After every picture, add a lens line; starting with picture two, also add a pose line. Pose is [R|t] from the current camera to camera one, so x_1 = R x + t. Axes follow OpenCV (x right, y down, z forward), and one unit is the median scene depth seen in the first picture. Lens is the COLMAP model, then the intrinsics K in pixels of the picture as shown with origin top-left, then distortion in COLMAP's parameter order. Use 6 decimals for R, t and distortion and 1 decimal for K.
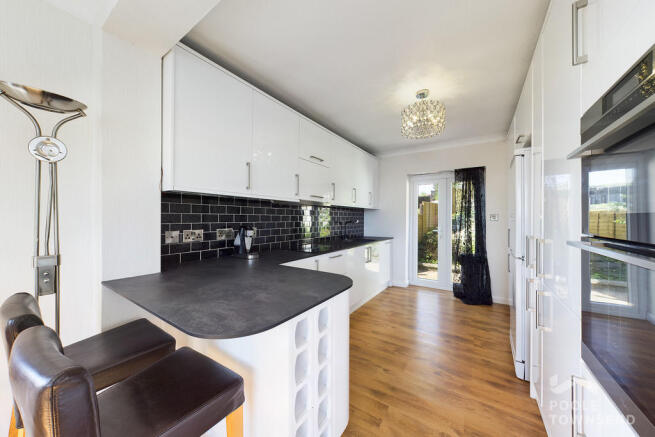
lens RADIAL K [[227.1, 0, 326.3], [0, 227.1, 217.4], [0, 0, 1]] dist [-0.001857, -0.000087]
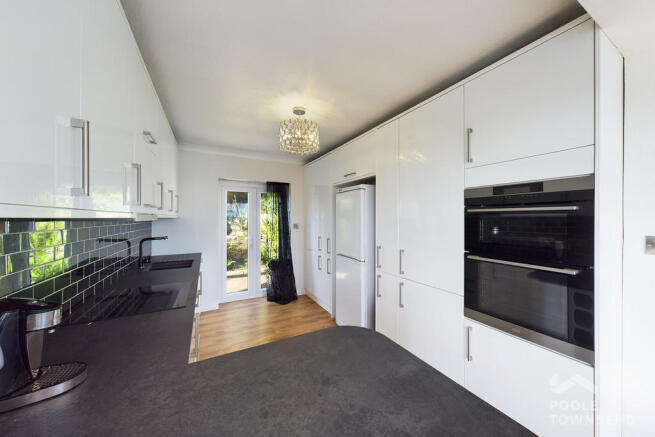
lens RADIAL K [[227.1, 0, 327.2], [0, 227.1, 218.3], [0, 0, 1]] dist [-0.001857, -0.000087]
pose [[0.463864, -0.006658, 0.885881, -0.258644], [-0.000464, 0.999970, 0.007759, -0.050895], [-0.885906, -0.004010, 0.463847, 0.273356]]
